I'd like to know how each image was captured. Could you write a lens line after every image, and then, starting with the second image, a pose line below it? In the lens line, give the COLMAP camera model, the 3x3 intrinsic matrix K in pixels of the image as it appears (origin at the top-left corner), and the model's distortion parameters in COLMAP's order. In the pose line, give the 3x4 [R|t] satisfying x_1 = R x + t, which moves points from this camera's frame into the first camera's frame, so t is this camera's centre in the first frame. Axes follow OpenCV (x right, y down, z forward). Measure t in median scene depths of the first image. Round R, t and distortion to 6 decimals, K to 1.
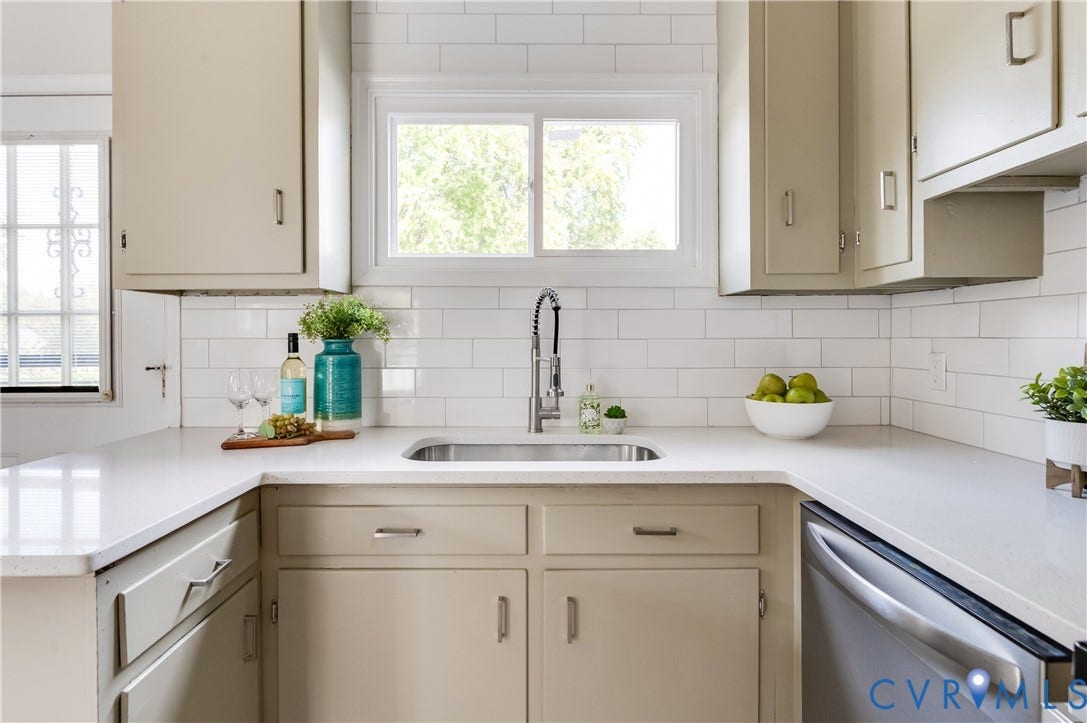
lens RADIAL K [[567.2, 0, 548.9], [0, 567.2, 340.2], [0, 0, 1]] dist [-0.002762, 0.001442]
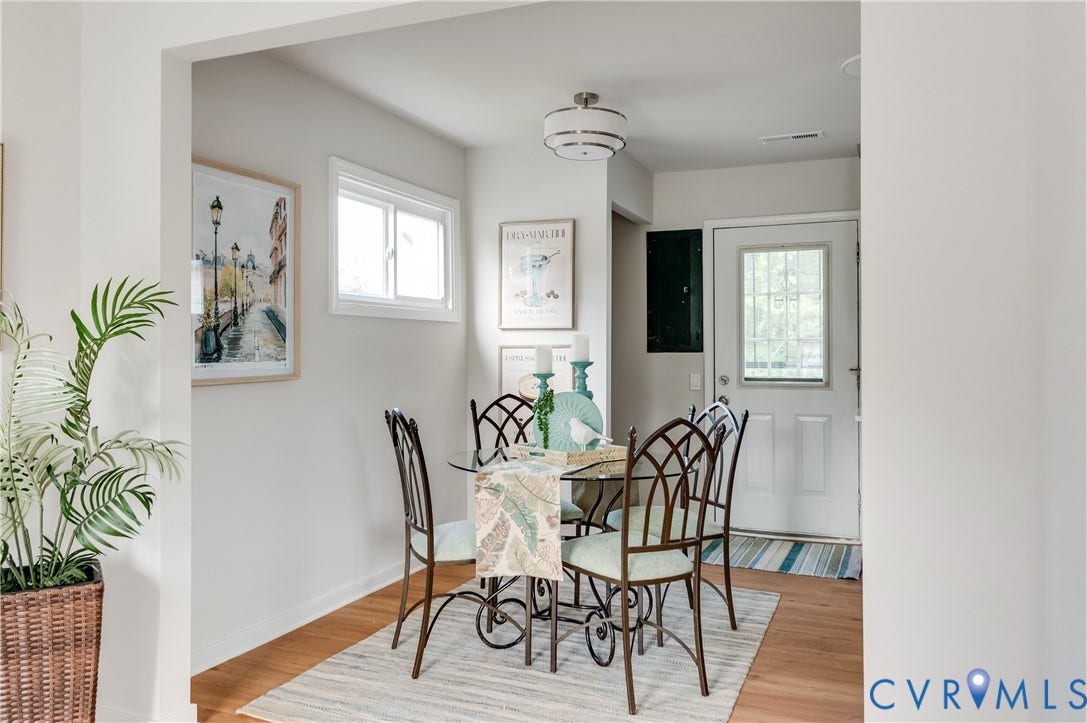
lens RADIAL K [[822.8, 0, 539.4], [0, 822.8, 344.0], [0, 0, 1]] dist [0.000920, -0.004880]
pose [[0.913558, 0.001435, -0.406707, -0.606863], [-0.006873, 0.999905, -0.011912, 0.005495], [0.406651, 0.013677, 0.913481, -2.072088]]
